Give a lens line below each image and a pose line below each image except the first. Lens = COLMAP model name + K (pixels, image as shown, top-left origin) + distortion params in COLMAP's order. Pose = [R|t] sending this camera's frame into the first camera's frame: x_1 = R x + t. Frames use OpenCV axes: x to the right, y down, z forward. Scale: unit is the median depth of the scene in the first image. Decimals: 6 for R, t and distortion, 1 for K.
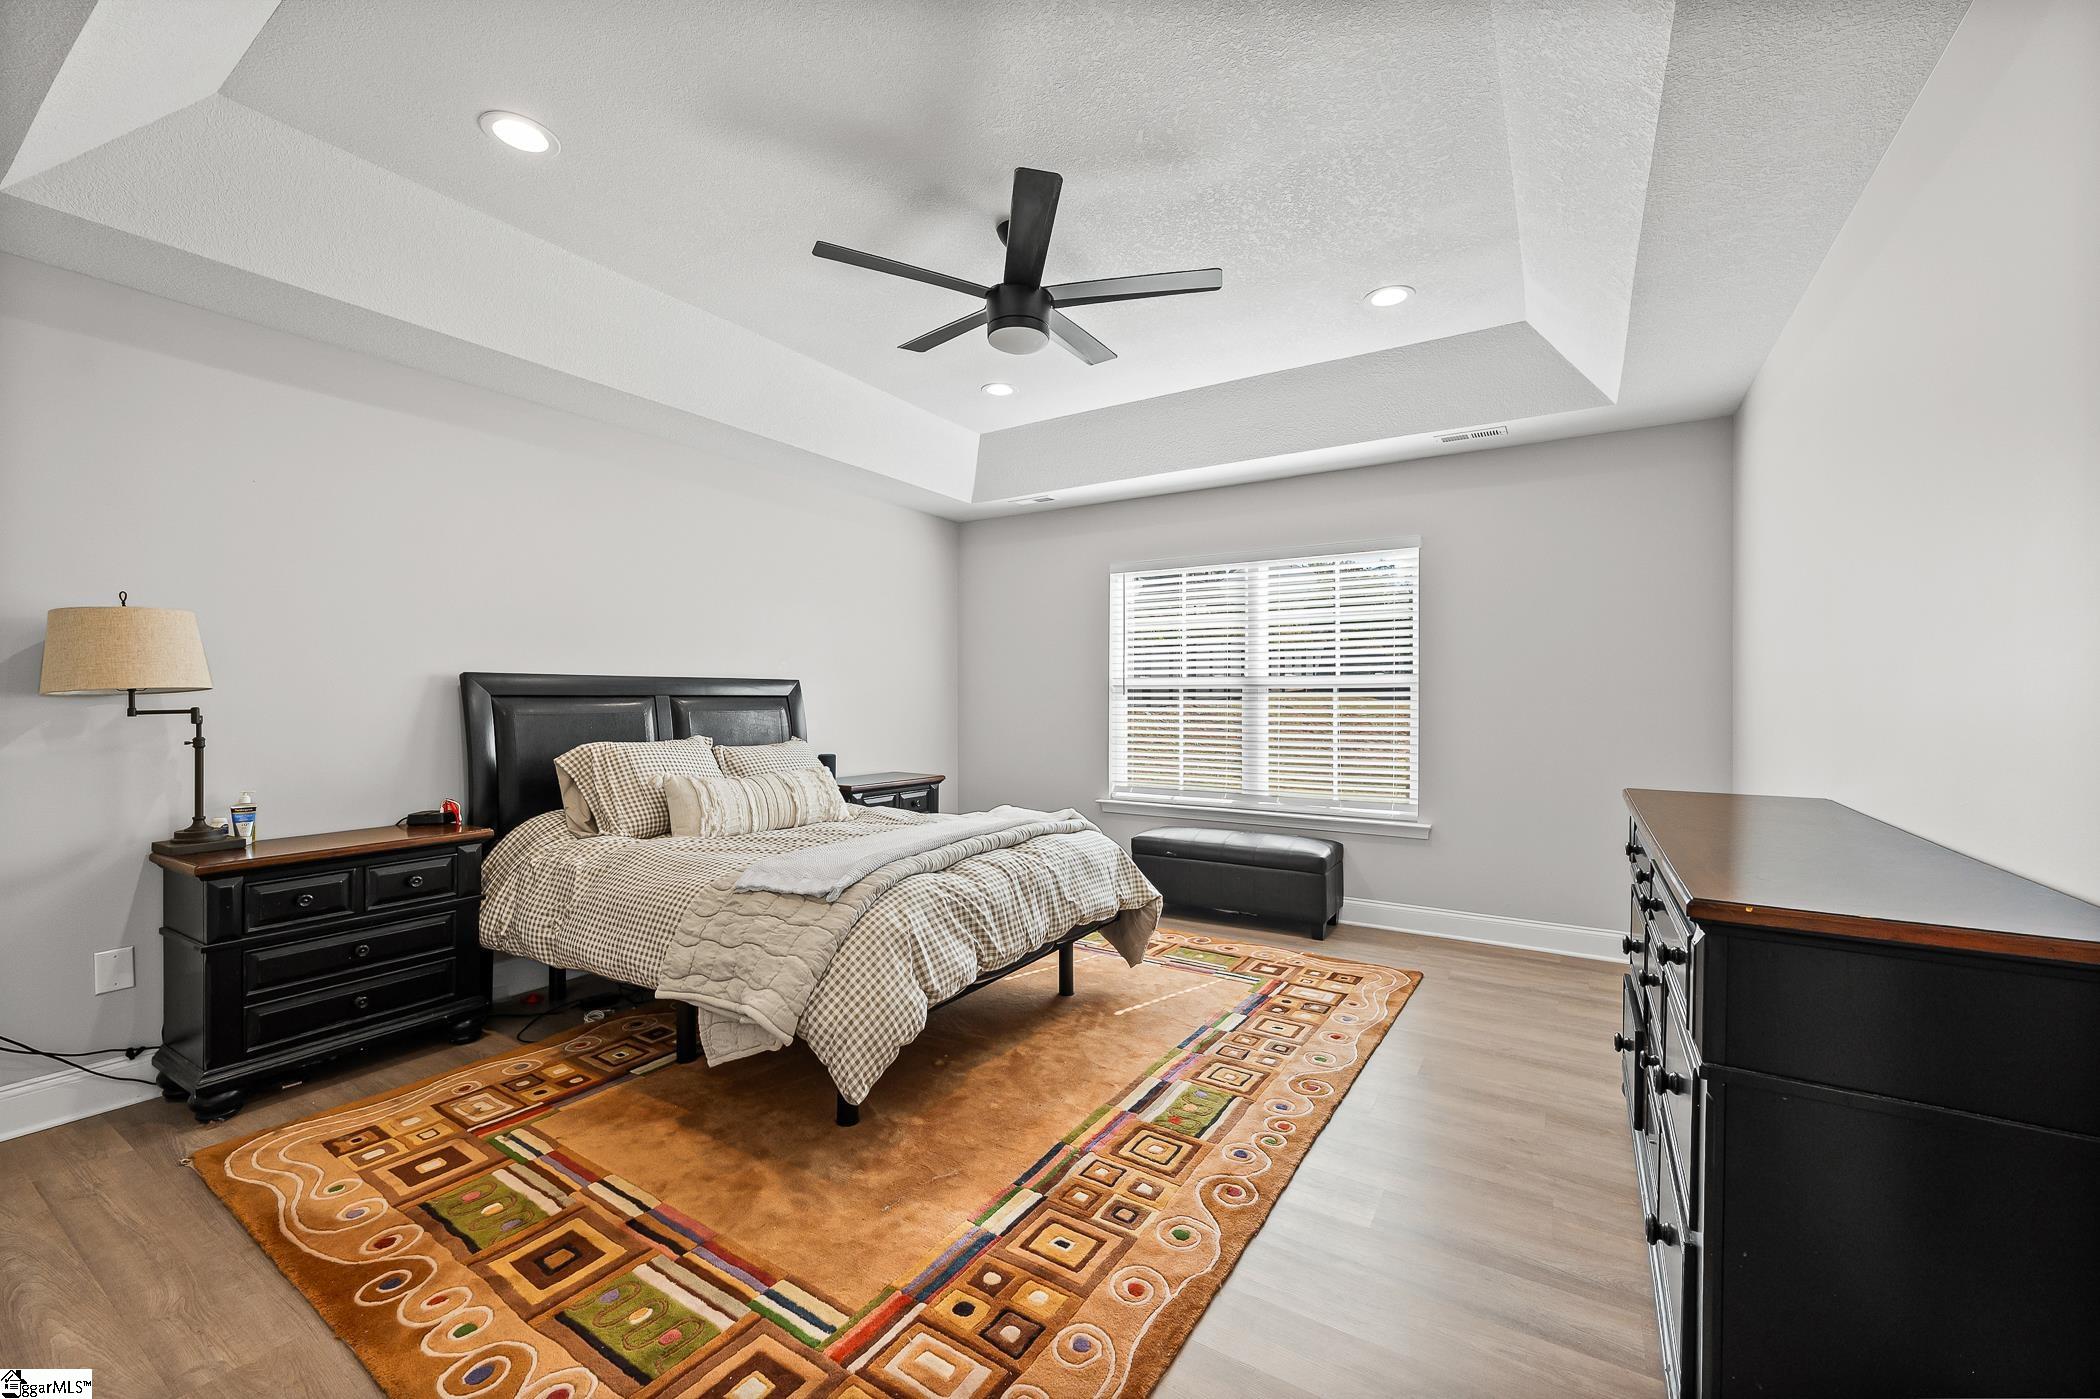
lens RADIAL K [[835.4, 0, 1045.6], [0, 835.4, 704.1], [0, 0, 1]] dist [0.000983, 0.000151]
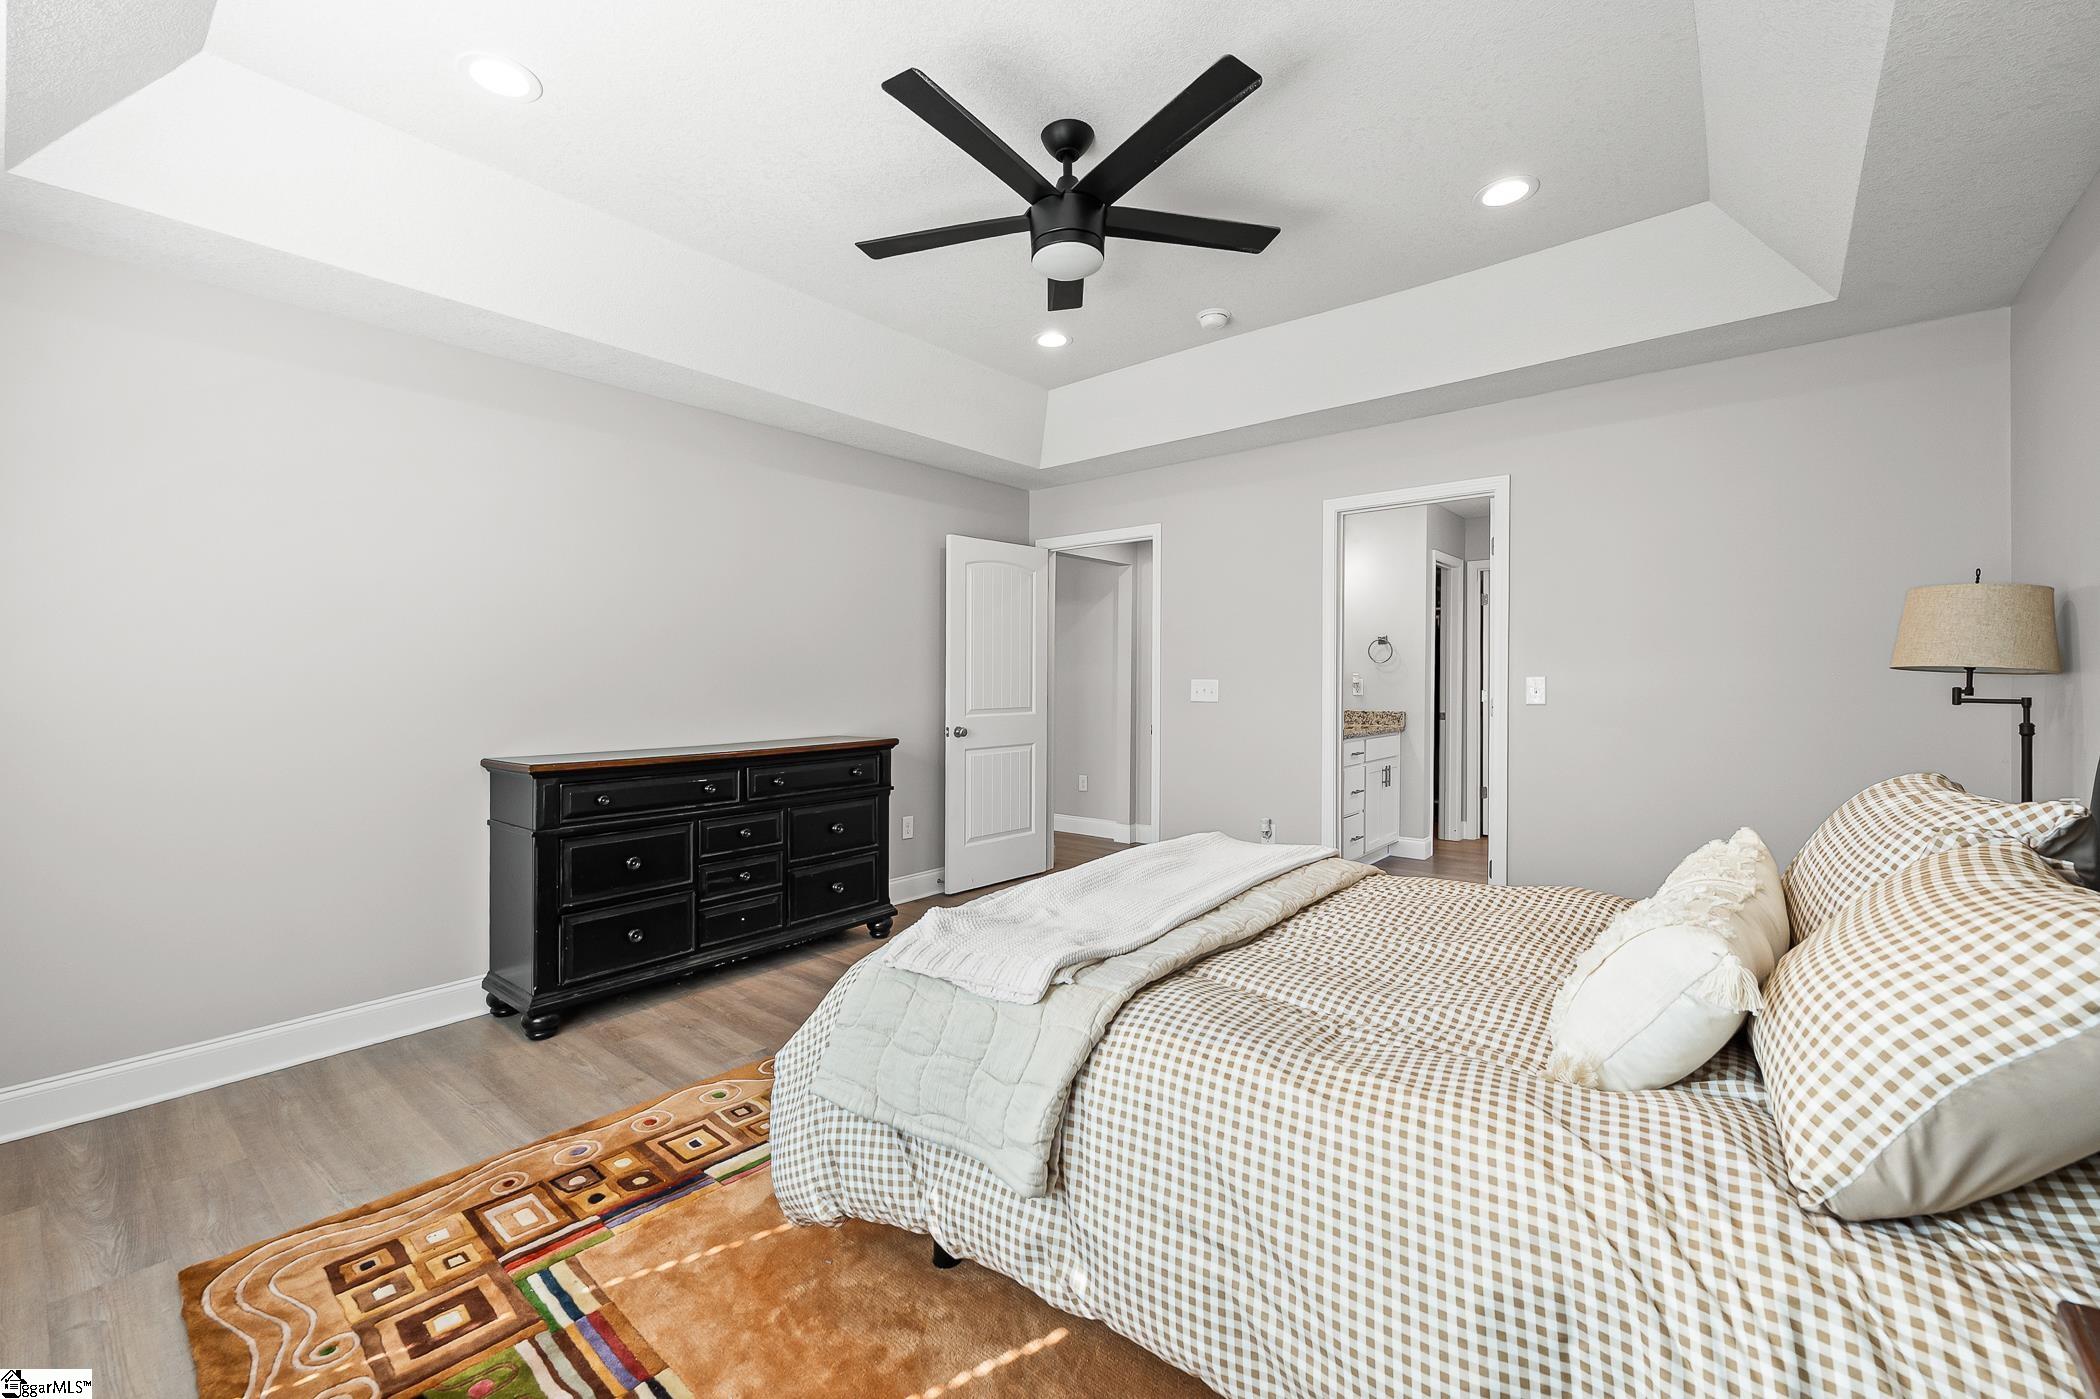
lens RADIAL K [[855.7, 0, 1057.0], [0, 855.7, 684.3], [0, 0, 1]] dist [0.000141, 0.000054]
pose [[-0.994073, 0.004658, 0.108615, -0.125963], [0.005977, 0.999912, 0.011818, -0.015766], [-0.108550, 0.012397, -0.994014, 1.919815]]
